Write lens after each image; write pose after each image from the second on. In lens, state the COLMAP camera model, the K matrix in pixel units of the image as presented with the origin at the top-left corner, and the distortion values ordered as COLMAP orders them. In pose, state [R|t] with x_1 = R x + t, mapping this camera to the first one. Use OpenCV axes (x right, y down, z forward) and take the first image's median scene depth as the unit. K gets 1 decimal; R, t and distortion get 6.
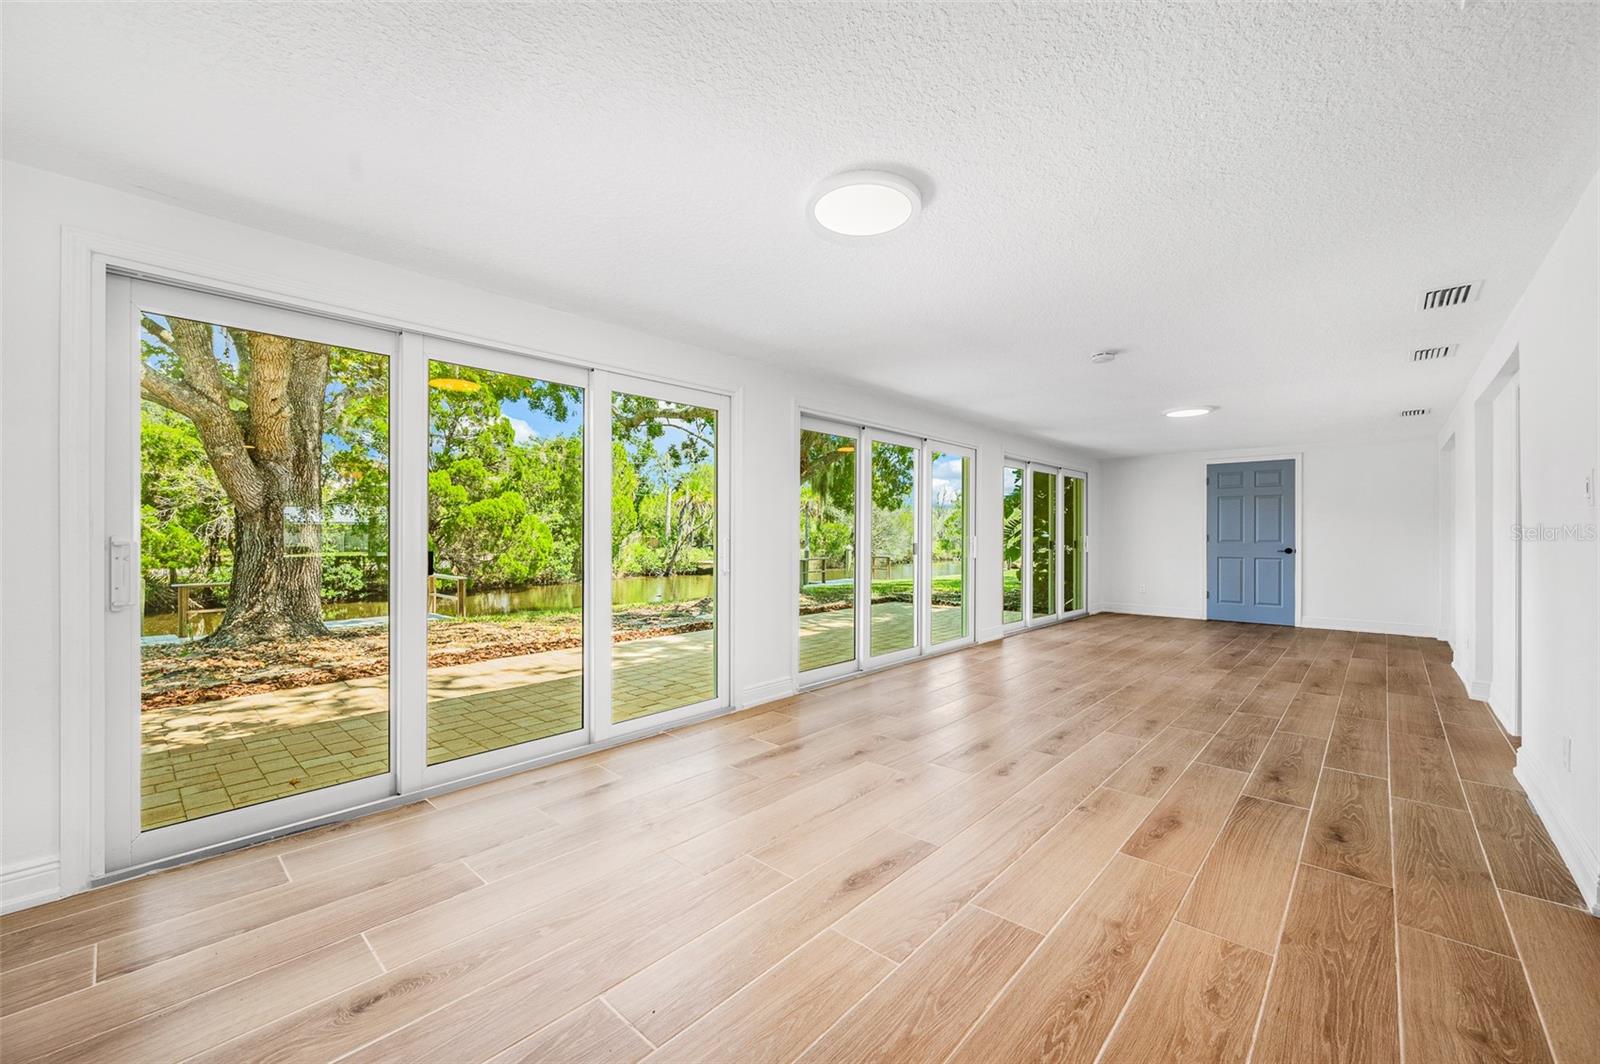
lens RADIAL K [[630.2, 0, 802.8], [0, 630.2, 535.9], [0, 0, 1]] dist [0.000721, 0.000085]
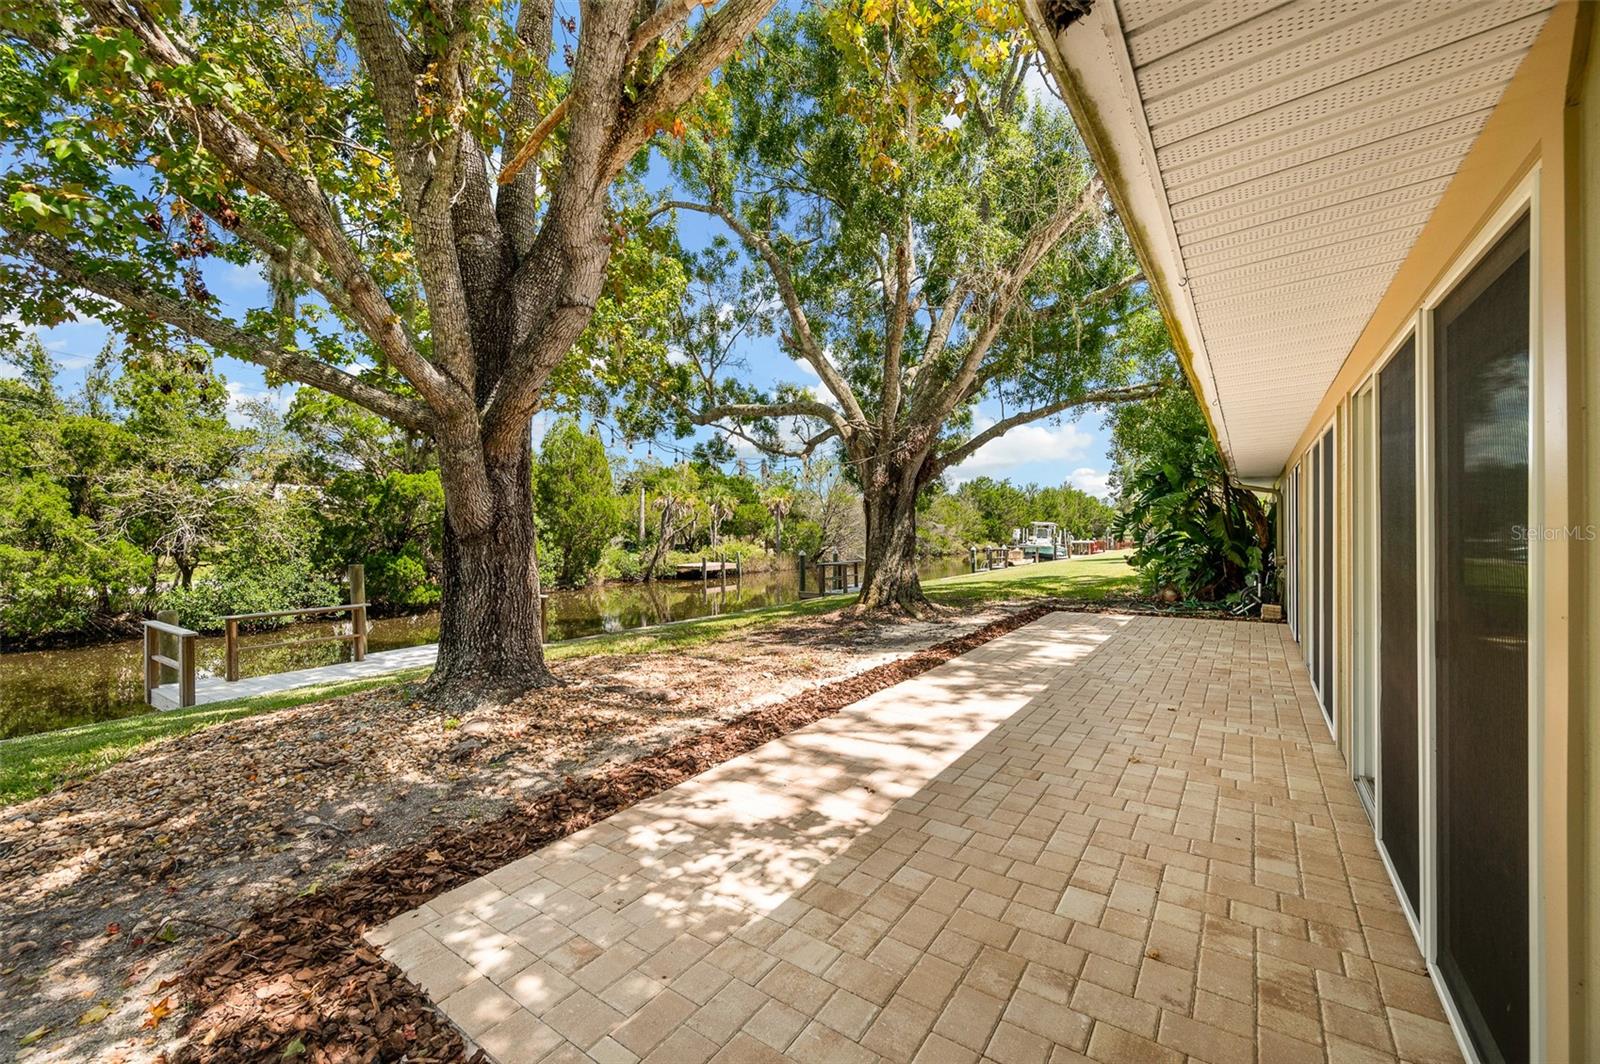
lens RADIAL K [[630.2, 0, 802.8], [0, 630.2, 535.9], [0, 0, 1]] dist [0.000721, 0.000085]
pose [[0.992688, -0.015265, 0.119737, -0.139189], [0.014882, 0.999881, 0.004090, -0.007606], [-0.119785, -0.002278, 0.992797, 0.041809]]
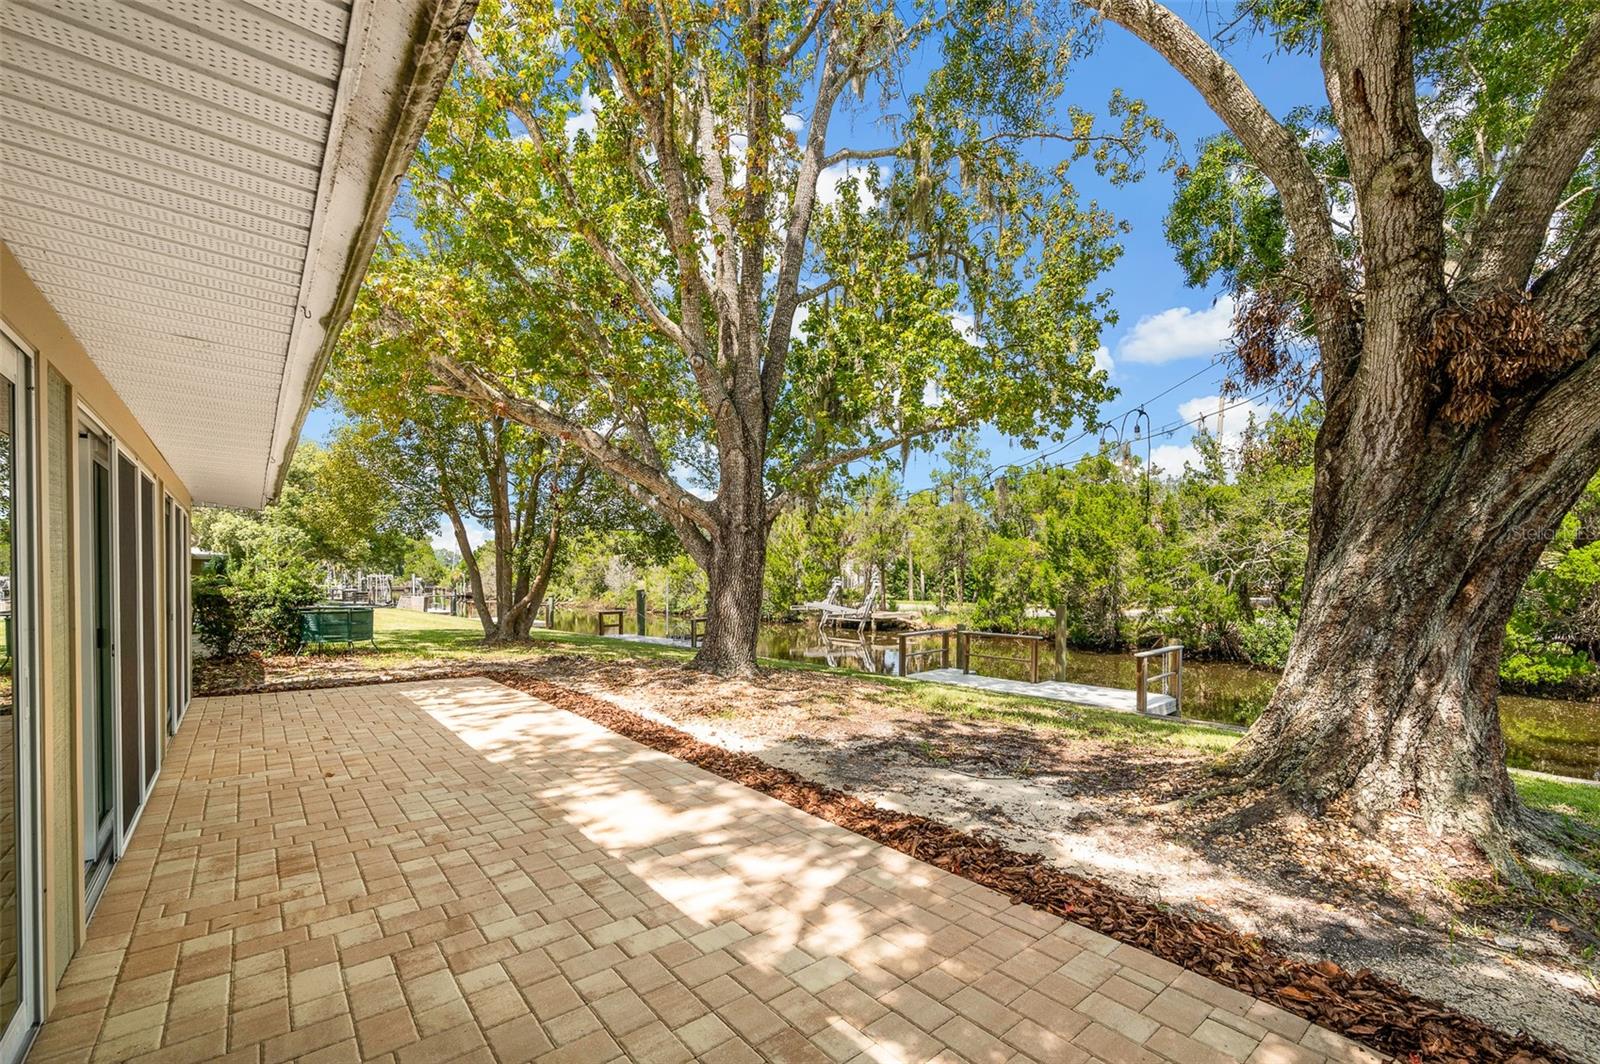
lens RADIAL K [[646.5, 0, 800.8], [0, 646.5, 580.3], [0, 0, 1]] dist [-0.001846, -0.000192]
pose [[-0.128094, -0.000683, -0.991762, 0.131011], [-0.010259, 0.999947, 0.000636, -0.008537], [0.991709, 0.010256, -0.128095, 0.342832]]
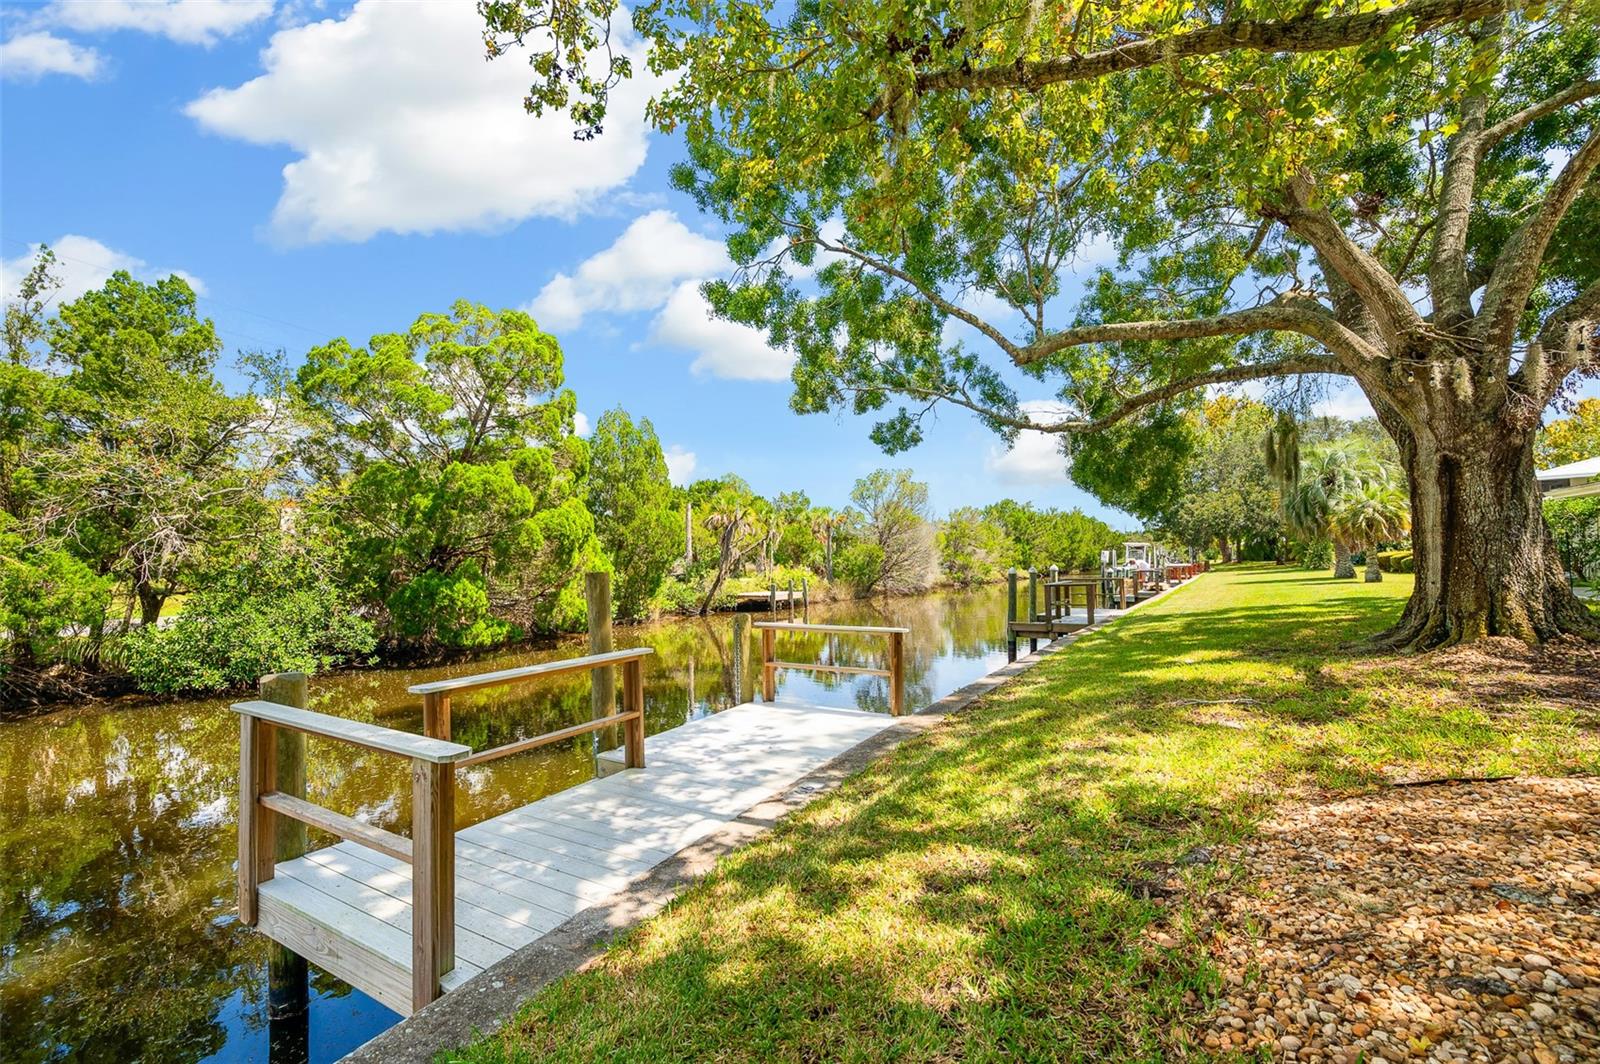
lens RADIAL K [[644.5, 0, 792.1], [0, 644.5, 555.4], [0, 0, 1]] dist [-0.000409, 0.000035]
pose [[0.984827, -0.020812, 0.172286, -0.358298], [0.024202, 0.999552, -0.017598, 0.010445], [-0.171843, 0.021500, 0.984890, 0.270987]]
